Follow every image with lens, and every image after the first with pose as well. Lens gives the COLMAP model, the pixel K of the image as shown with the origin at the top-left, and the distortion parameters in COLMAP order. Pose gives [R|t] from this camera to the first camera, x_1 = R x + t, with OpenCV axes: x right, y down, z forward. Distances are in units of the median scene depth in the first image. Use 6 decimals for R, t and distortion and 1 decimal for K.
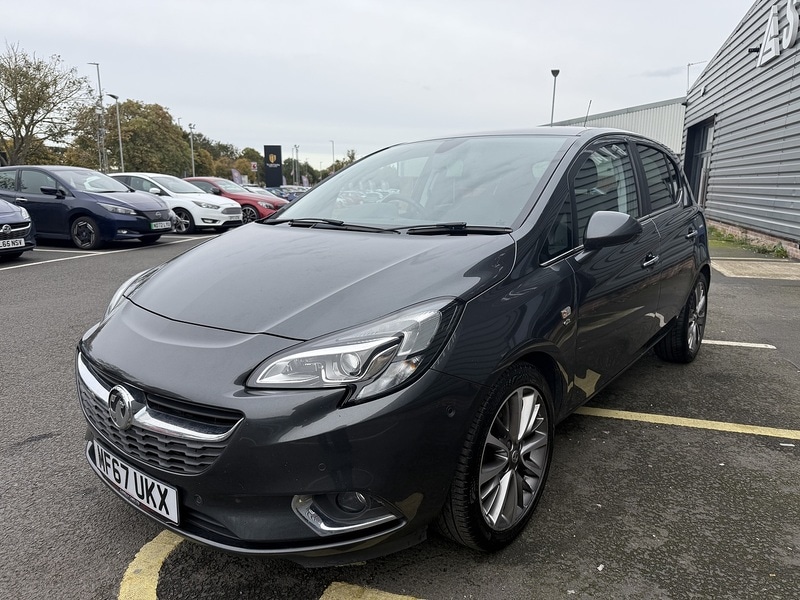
lens RADIAL K [[566.9, 0, 398.3], [0, 566.9, 299.1], [0, 0, 1]] dist [0.023899, -0.031487]
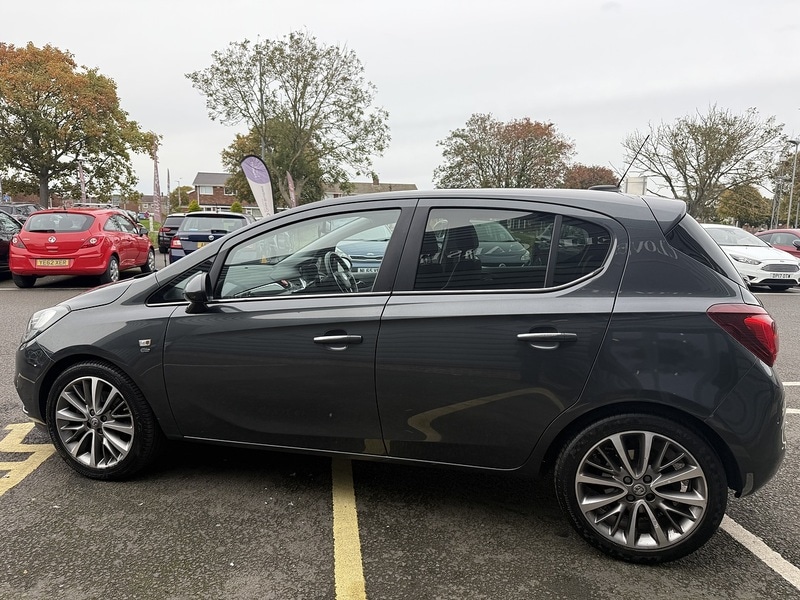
lens RADIAL K [[562.3, 0, 399.3], [0, 562.3, 302.6], [0, 0, 1]] dist [0.047459, -0.066724]
pose [[0.411224, 0.132740, -0.901818, 0.331006], [-0.198413, 0.978653, 0.053574, -0.049587], [0.889678, 0.156902, 0.428783, 0.182049]]
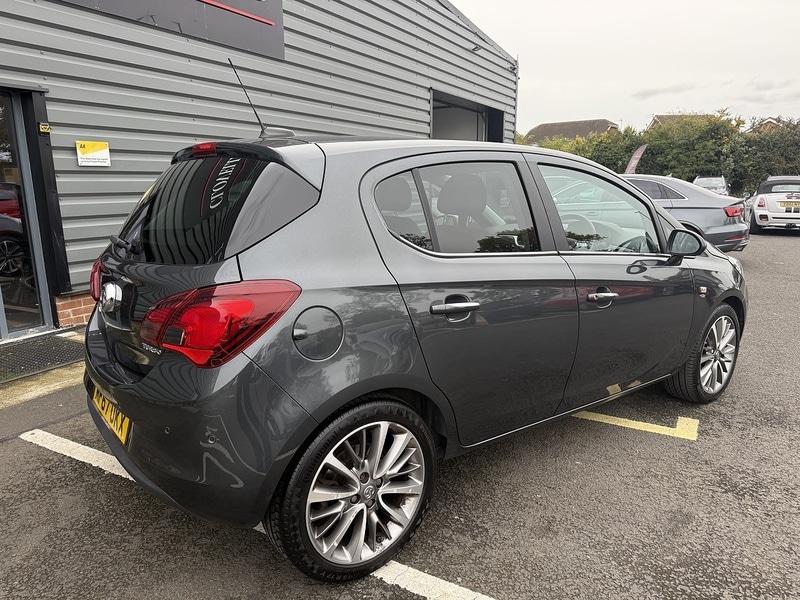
lens RADIAL K [[562.3, 0, 399.3], [0, 562.3, 302.6], [0, 0, 1]] dist [0.047459, -0.066724]
pose [[-0.976870, -0.044586, 0.209137, 0.025988], [0.042747, 0.917563, 0.395285, -0.131940], [-0.209520, 0.395082, -0.894434, 0.589205]]
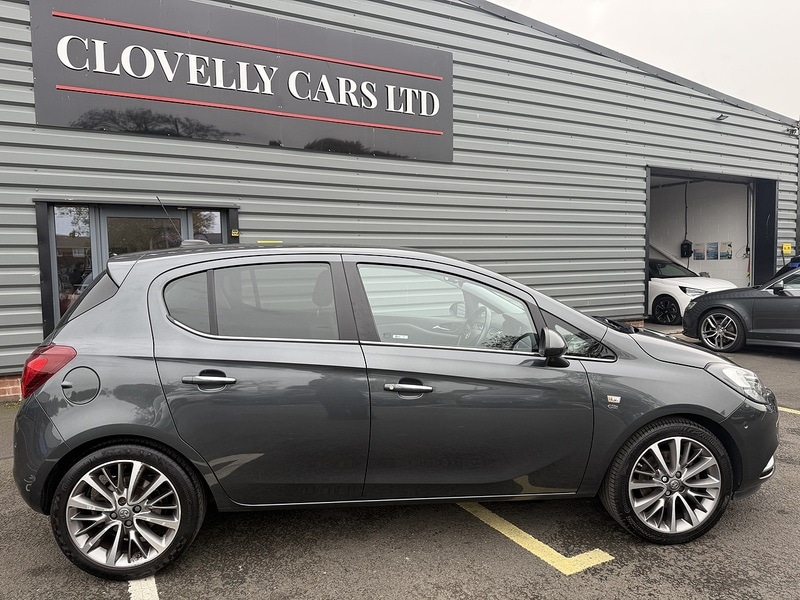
lens RADIAL K [[565.1, 0, 398.6], [0, 565.1, 297.5], [0, 0, 1]] dist [0.024745, -0.031725]
pose [[-0.719446, -0.034782, 0.693677, -0.170725], [0.149828, 0.967458, 0.203904, -0.125187], [-0.678196, 0.250630, -0.690822, 0.519680]]
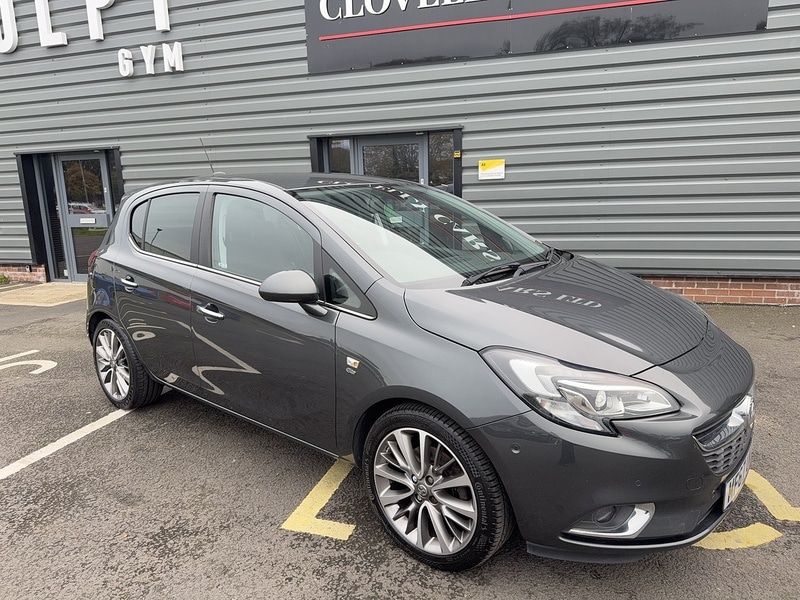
lens RADIAL K [[562.3, 0, 399.3], [0, 562.3, 302.6], [0, 0, 1]] dist [0.047459, -0.066724]
pose [[0.004359, -0.203540, 0.979057, -0.264146], [0.226789, 0.953756, 0.197271, -0.073685], [-0.973934, 0.221179, 0.050318, 0.259416]]
